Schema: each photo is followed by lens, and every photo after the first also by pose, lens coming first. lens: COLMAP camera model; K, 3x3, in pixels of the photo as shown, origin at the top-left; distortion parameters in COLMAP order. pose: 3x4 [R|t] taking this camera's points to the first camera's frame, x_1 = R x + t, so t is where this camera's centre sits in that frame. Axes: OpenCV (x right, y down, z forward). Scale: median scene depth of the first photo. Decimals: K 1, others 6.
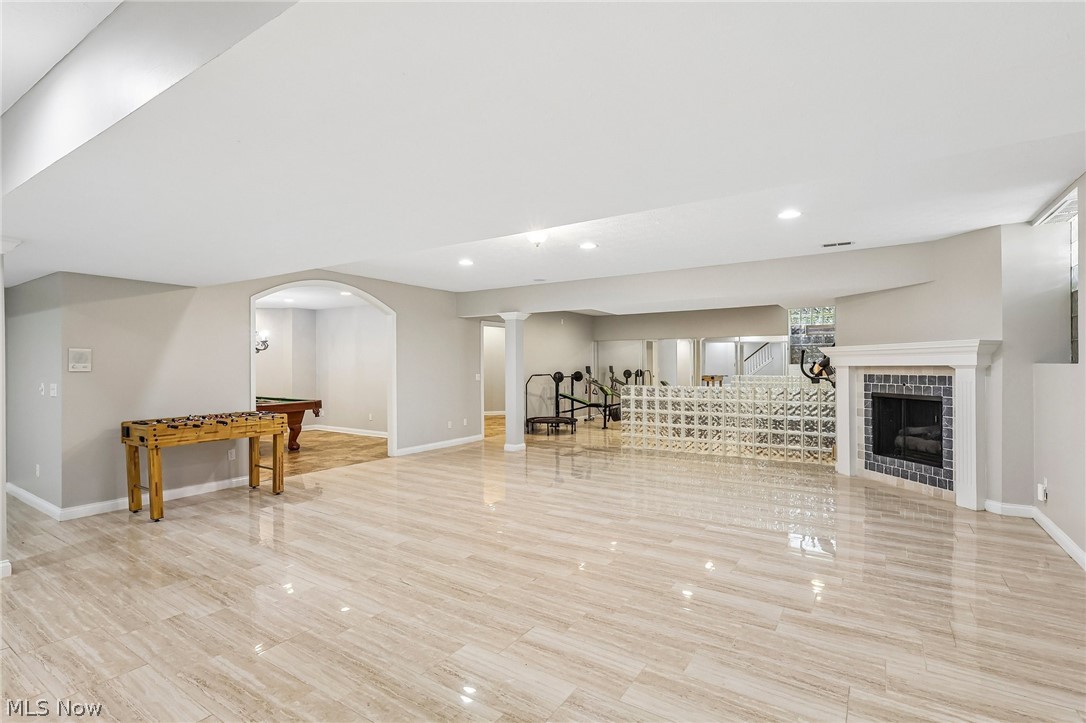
lens RADIAL K [[502.7, 0, 546.1], [0, 502.7, 362.4], [0, 0, 1]] dist [-0.001199, 0.000810]
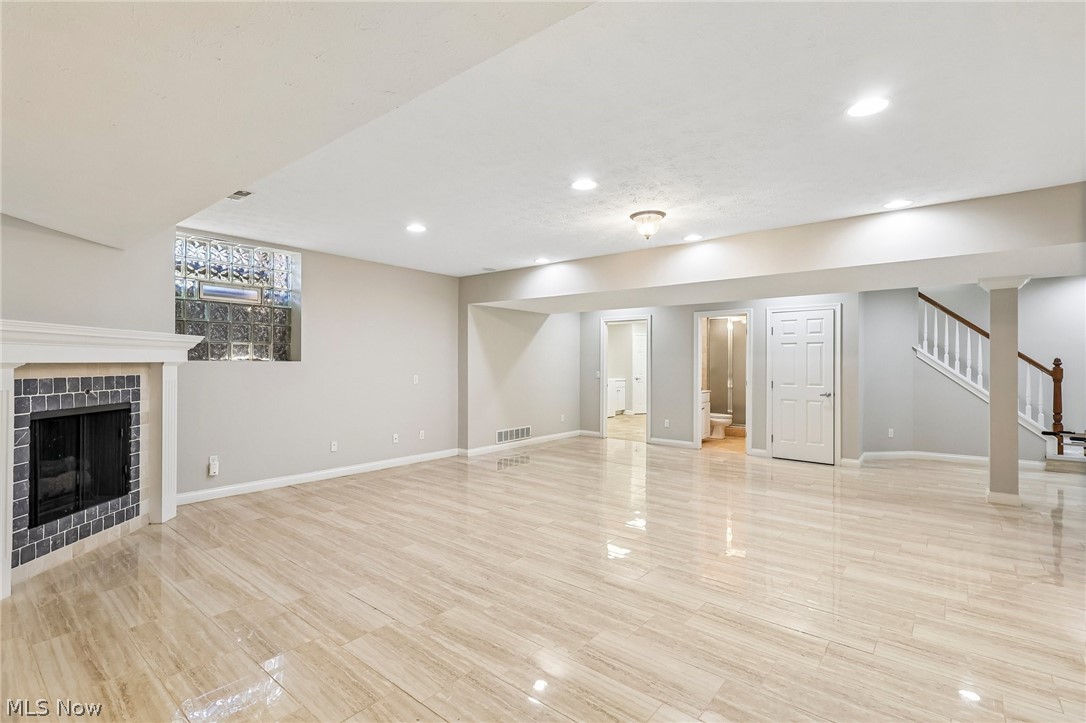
lens RADIAL K [[502.7, 0, 539.4], [0, 502.7, 363.6], [0, 0, 1]] dist [-0.001199, 0.000810]
pose [[-0.993247, -0.002245, 0.115995, 0.061046], [-0.002689, 0.999990, -0.003671, 0.008801], [-0.115986, -0.003958, -0.993243, 1.564194]]
